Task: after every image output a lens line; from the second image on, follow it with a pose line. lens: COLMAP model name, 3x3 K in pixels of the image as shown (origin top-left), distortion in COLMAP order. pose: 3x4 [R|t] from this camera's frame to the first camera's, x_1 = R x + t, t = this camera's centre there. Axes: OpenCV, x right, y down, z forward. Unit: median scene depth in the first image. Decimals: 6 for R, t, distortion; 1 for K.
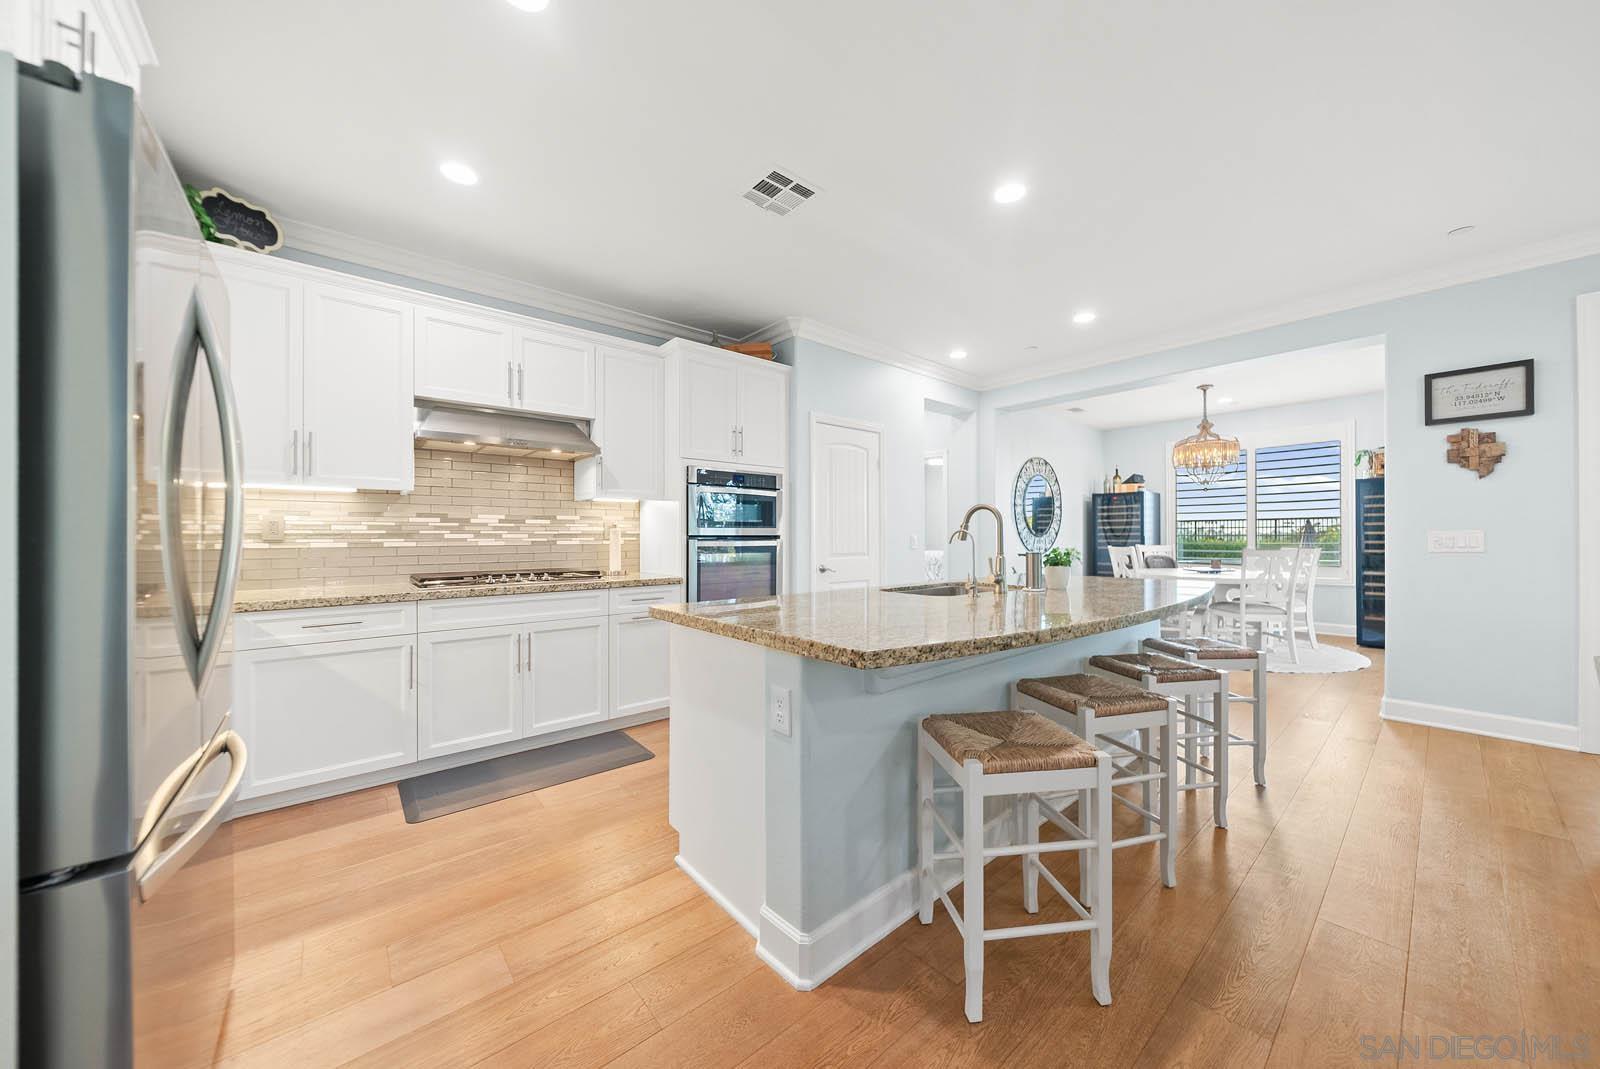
lens RADIAL K [[551.2, 0, 800.1], [0, 551.2, 533.5], [0, 0, 1]] dist [0.002069, -0.000335]
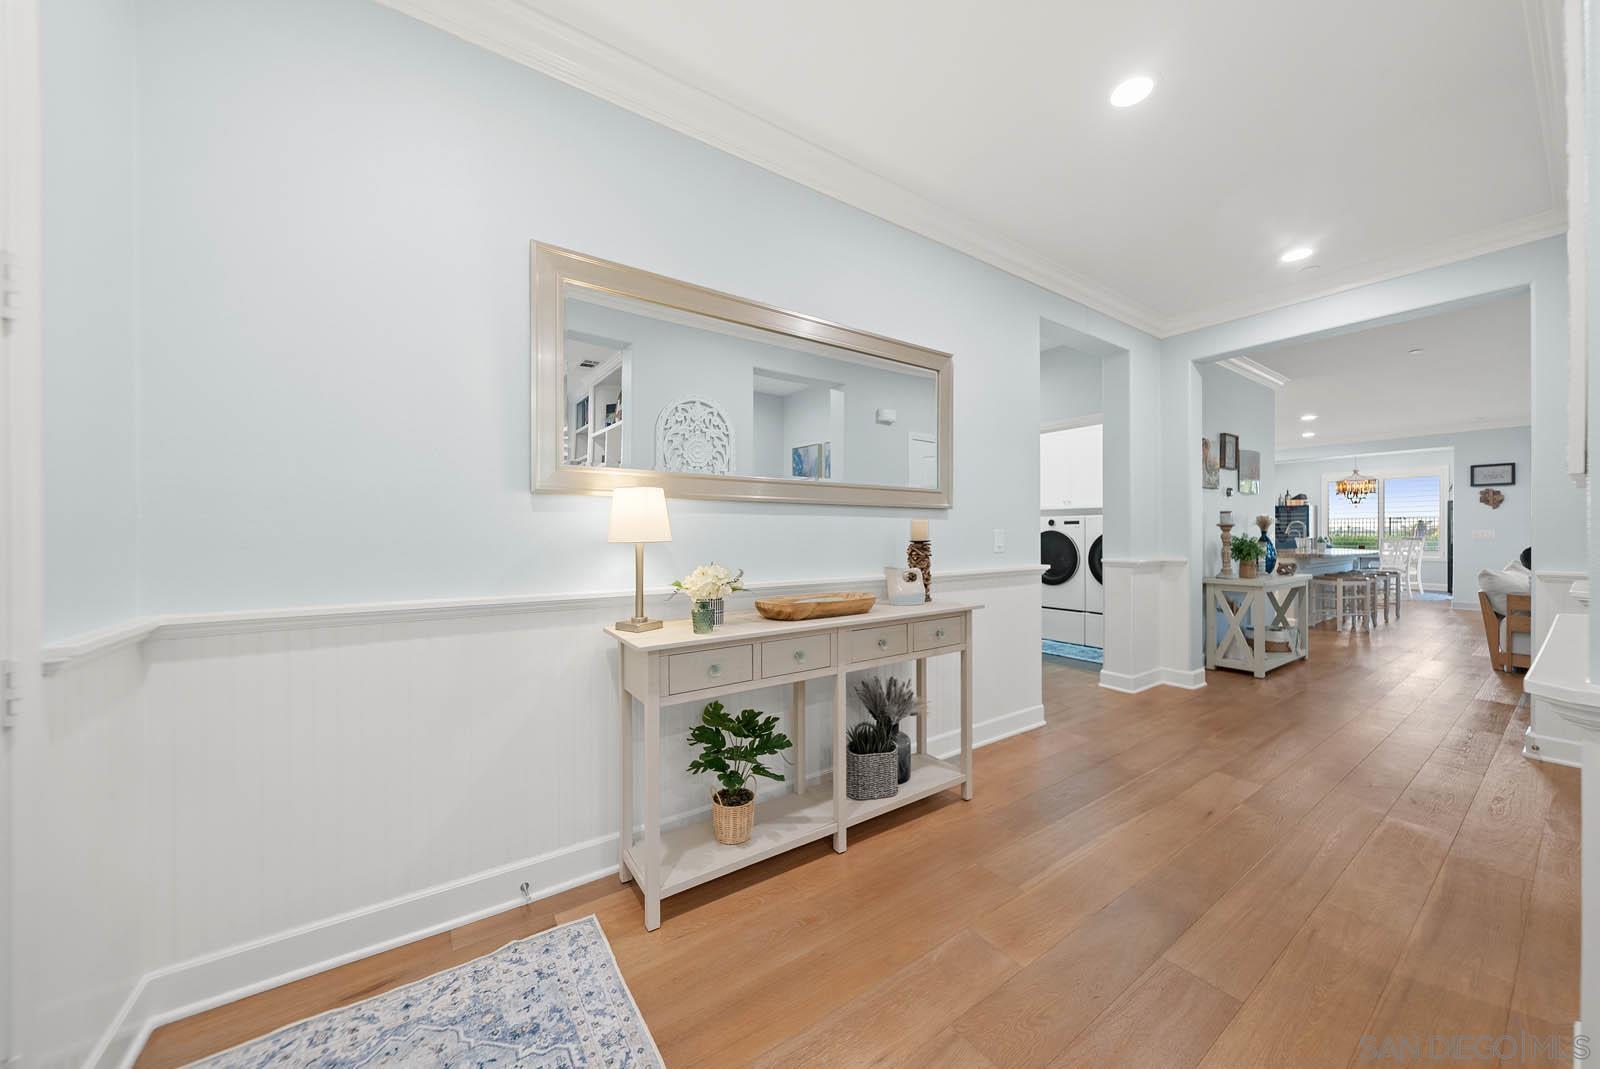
lens RADIAL K [[551.2, 0, 812.7], [0, 551.2, 534.5], [0, 0, 1]] dist [0.002069, -0.000335]
pose [[0.995867, 0.002165, -0.090801, -1.500492], [-0.001430, 0.999966, 0.008153, -0.002376], [0.090815, -0.007990, 0.995836, -1.654168]]
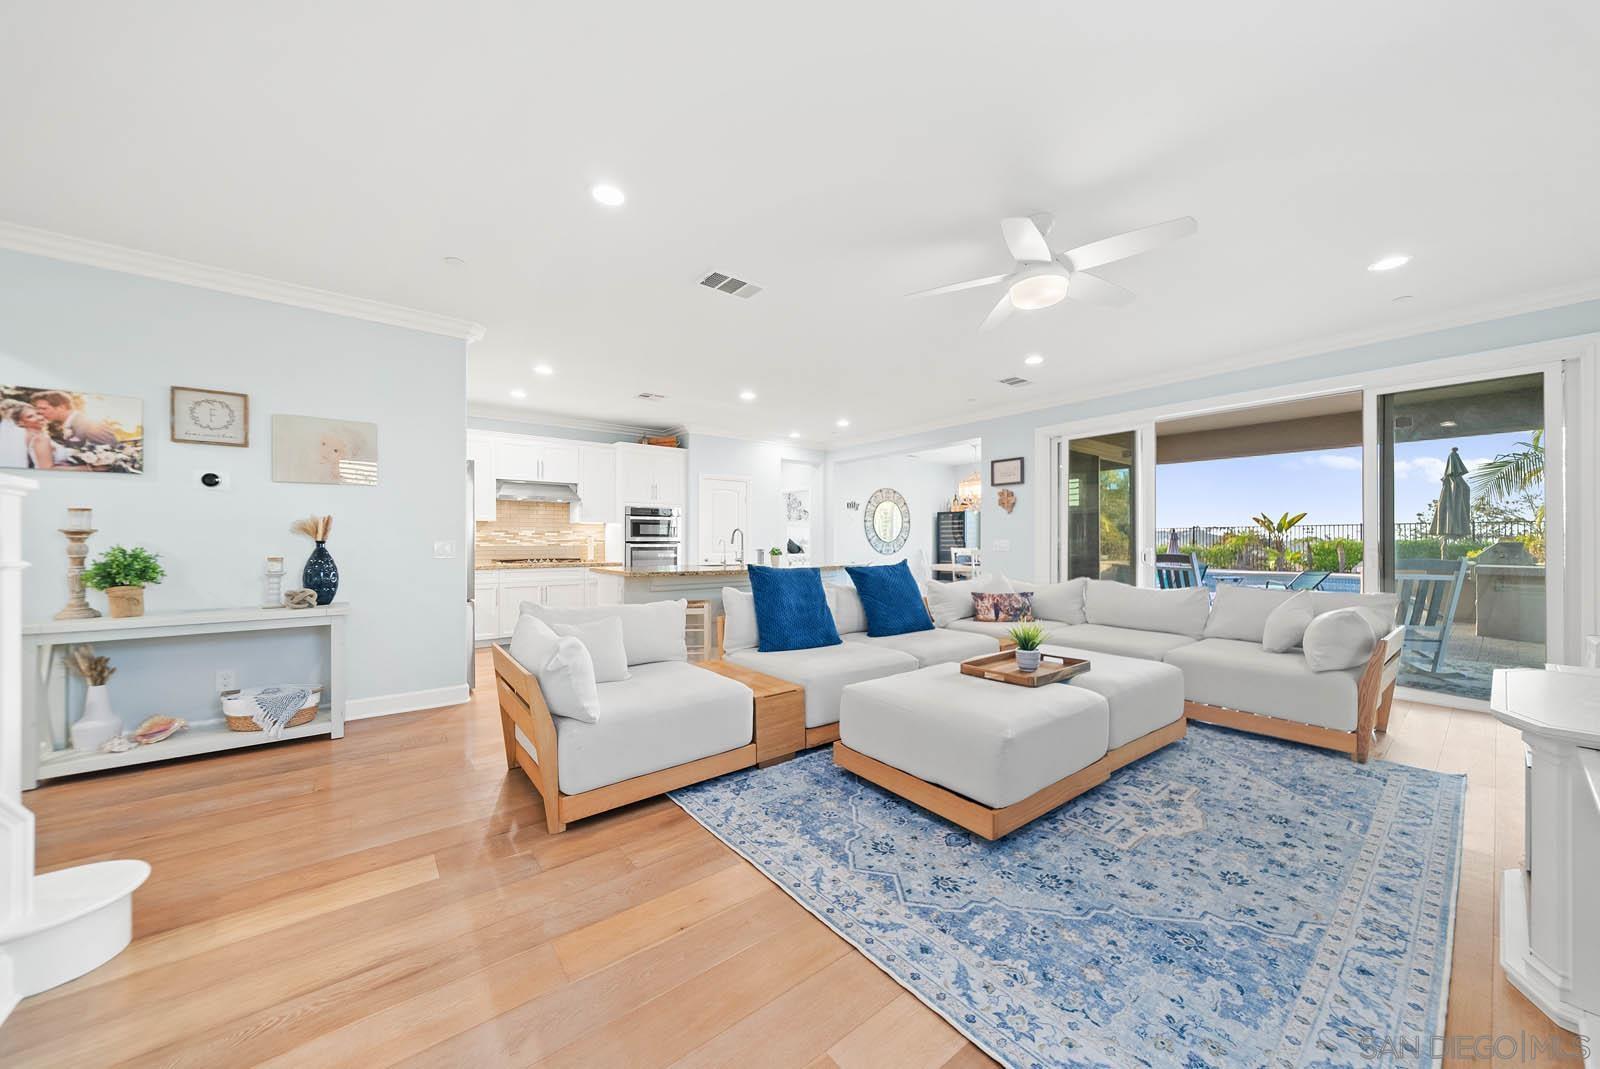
lens RADIAL K [[551.2, 0, 792.3], [0, 551.2, 540.5], [0, 0, 1]] dist [0.002069, -0.000335]
pose [[0.999041, 0.001864, -0.043734, 0.505886], [-0.001714, 0.999992, 0.003474, -0.007569], [0.043741, -0.003396, 0.999037, -0.998078]]
